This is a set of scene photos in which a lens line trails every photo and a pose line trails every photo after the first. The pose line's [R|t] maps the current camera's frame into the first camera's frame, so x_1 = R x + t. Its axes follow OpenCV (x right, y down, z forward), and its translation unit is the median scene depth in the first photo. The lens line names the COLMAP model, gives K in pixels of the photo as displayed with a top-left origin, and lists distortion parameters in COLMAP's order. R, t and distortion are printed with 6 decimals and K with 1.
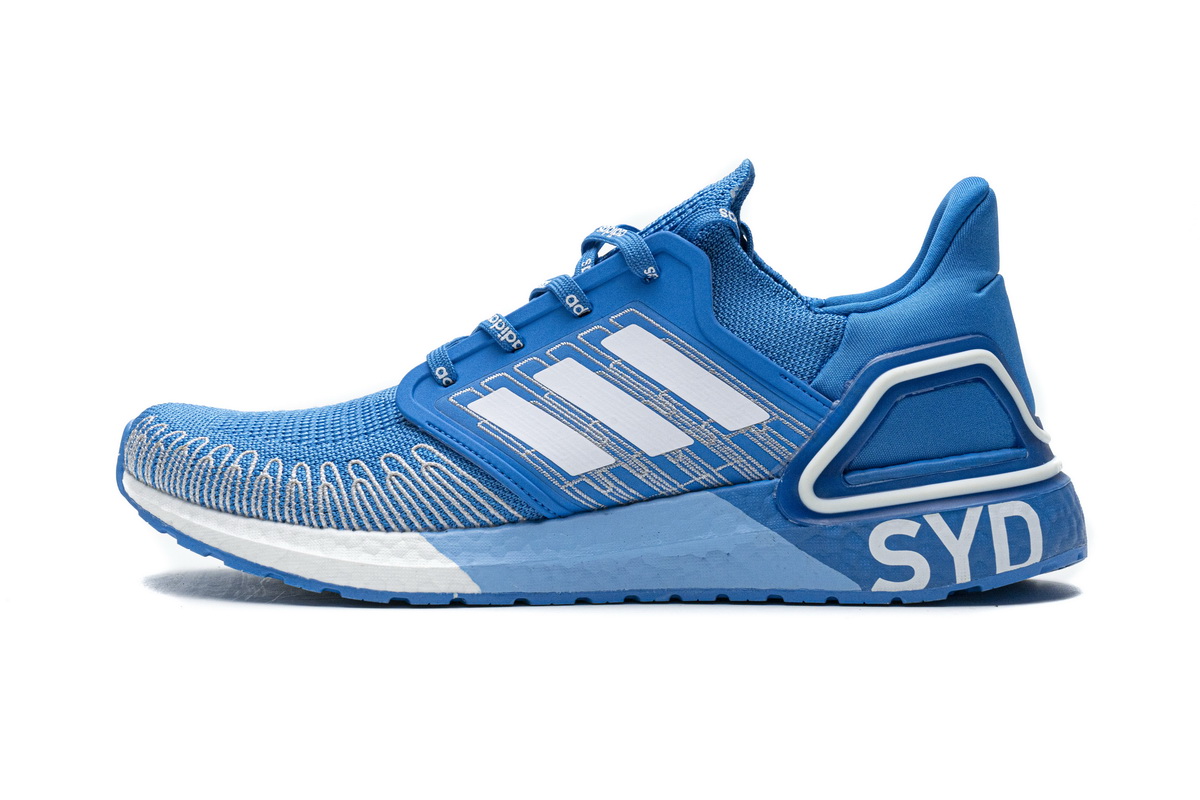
lens RADIAL K [[2362.1, 0, 578.3], [0, 2362.1, 398.3], [0, 0, 1]] dist [-0.002987, 0.038232]
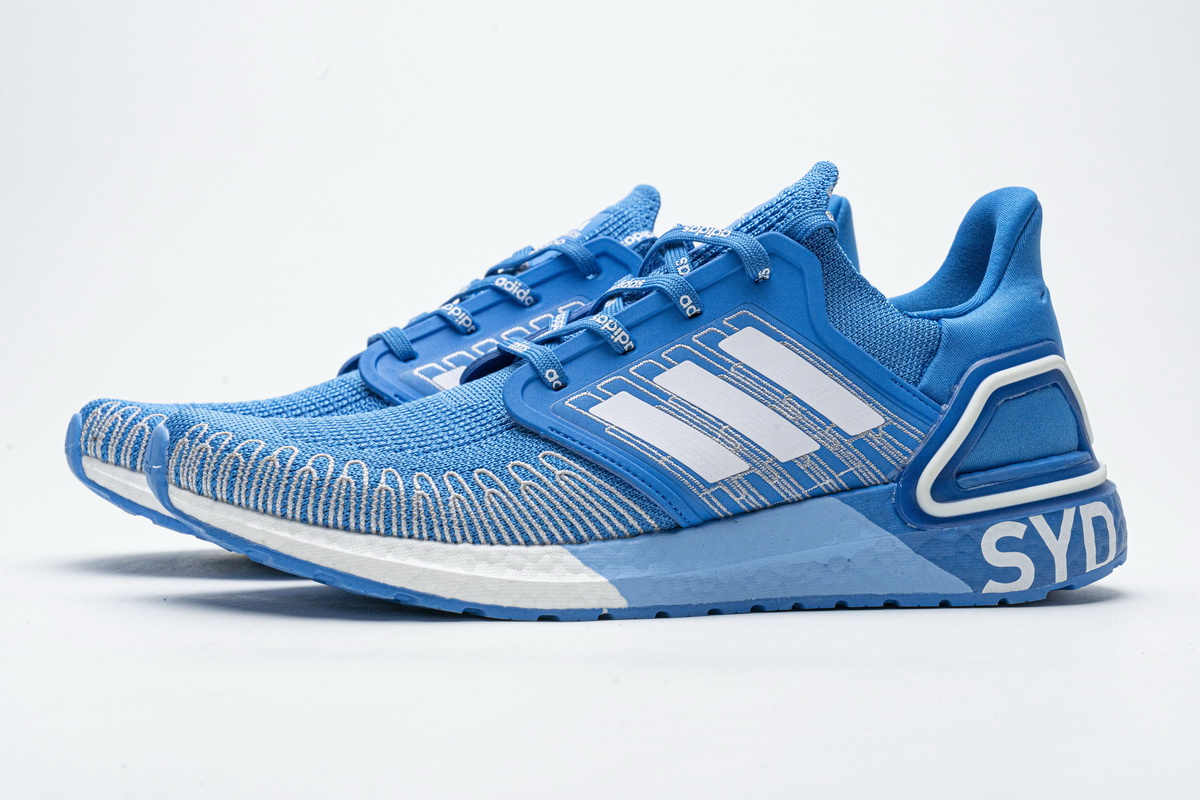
lens RADIAL K [[2300.6, 0, 600.0], [0, 2300.6, 400.0], [0, 0, 1]] dist [0.019334, -0.089460]
pose [[0.927301, 0.000363, 0.374315, -0.393968], [0.000843, 0.999995, -0.003058, 0.001719], [-0.374314, 0.003151, 0.927296, 0.144052]]
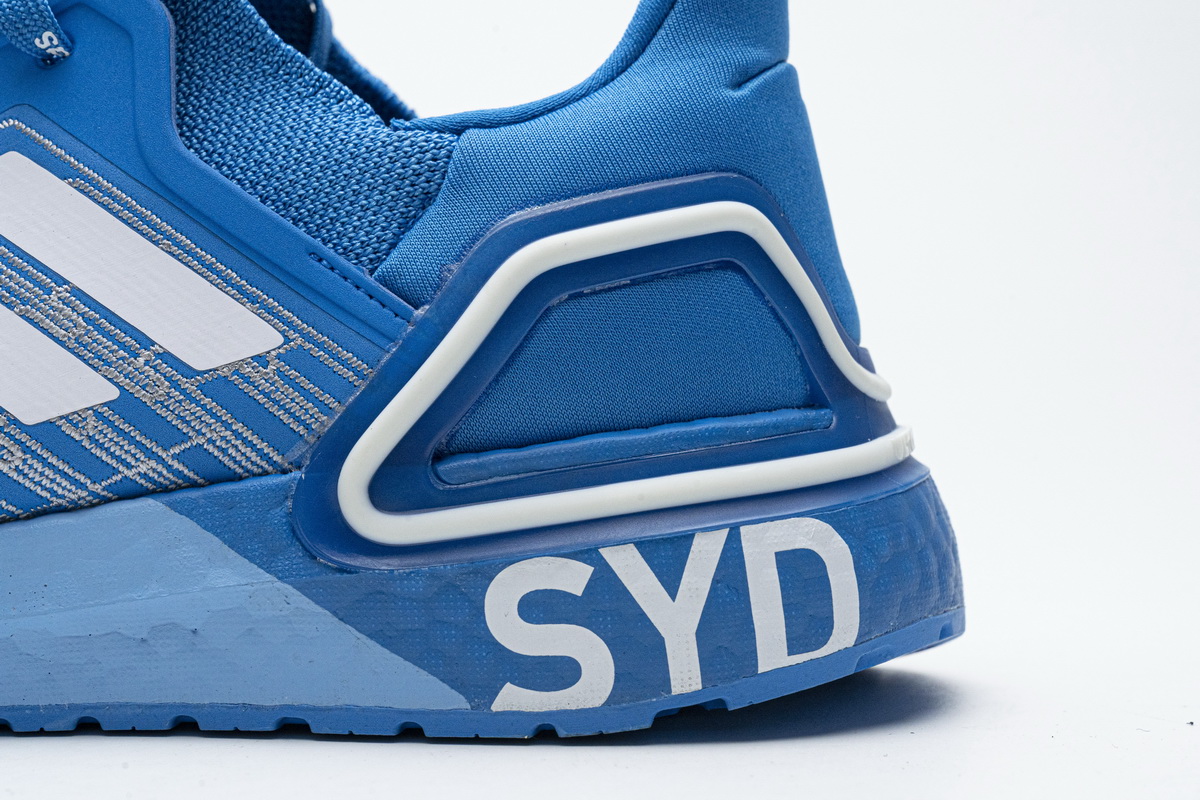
lens RADIAL K [[2300.6, 0, 600.0], [0, 2300.6, 400.0], [0, 0, 1]] dist [0.019334, -0.089460]
pose [[0.999998, -0.001711, 0.000908, 0.144043], [0.001720, 0.999952, -0.009691, 0.024292], [-0.000891, 0.009693, 0.999953, 0.538146]]
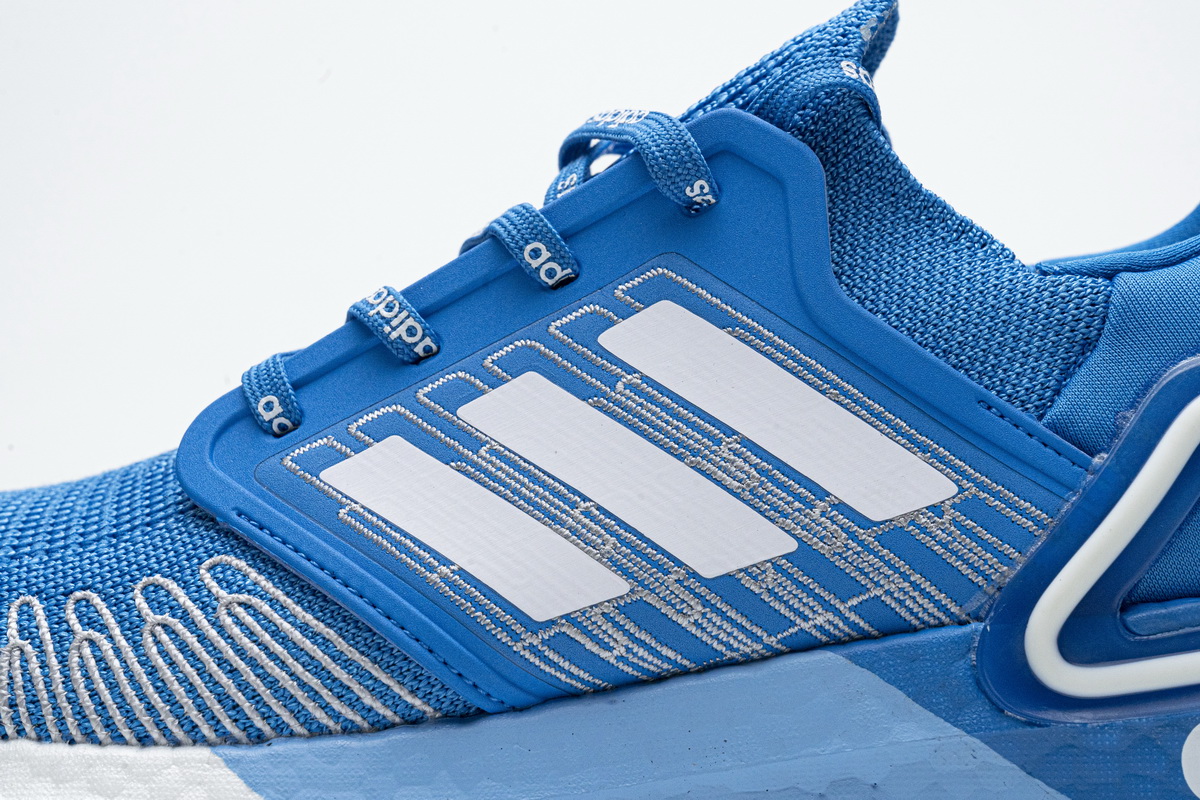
lens RADIAL K [[2300.6, 0, 600.0], [0, 2300.6, 400.0], [0, 0, 1]] dist [0.019334, -0.089460]
pose [[0.999938, -0.011133, -0.000190, 0.010143], [0.011115, 0.999054, -0.042031, 0.008341], [0.000658, 0.042026, 0.999116, 0.541824]]
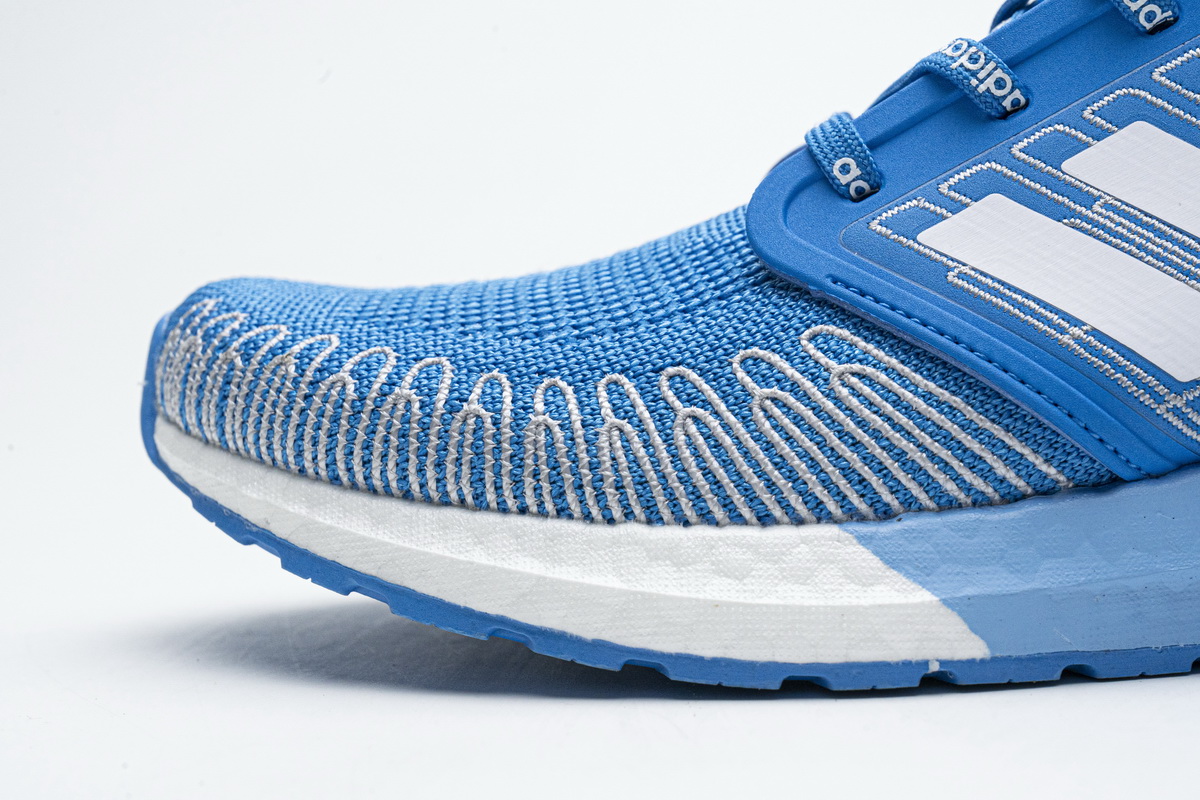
lens RADIAL K [[2300.6, 0, 600.0], [0, 2300.6, 400.0], [0, 0, 1]] dist [0.019334, -0.089460]
pose [[0.999188, -0.039580, 0.007468, -0.113355], [0.039429, 0.999034, 0.019395, 0.023480], [-0.008228, -0.019085, 0.999784, 0.569725]]
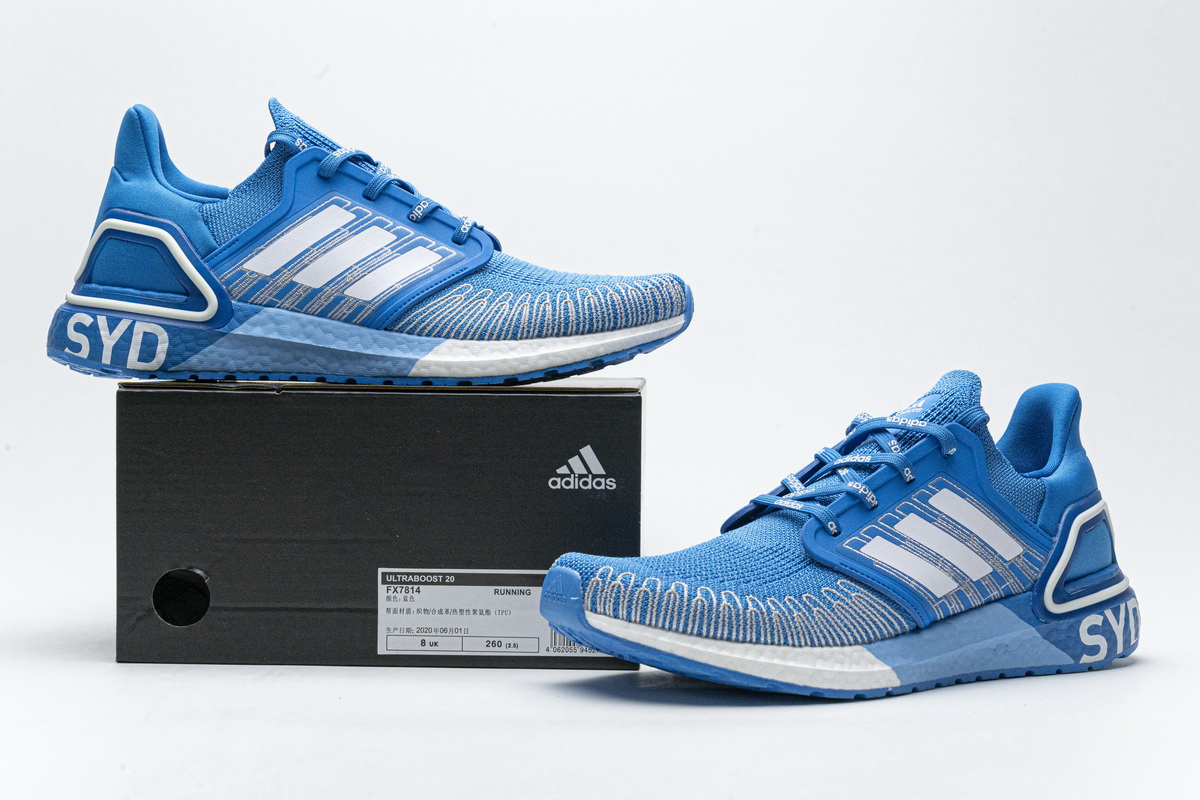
lens RADIAL K [[2078.3, 0, 600.0], [0, 2078.3, 400.0], [0, 0, 1]] dist [-0.015868, -0.137843]
pose [[0.787697, 0.003883, 0.616051, -0.925595], [0.010791, 0.999740, -0.020099, -0.062621], [-0.615968, 0.022479, 0.787450, 0.140129]]
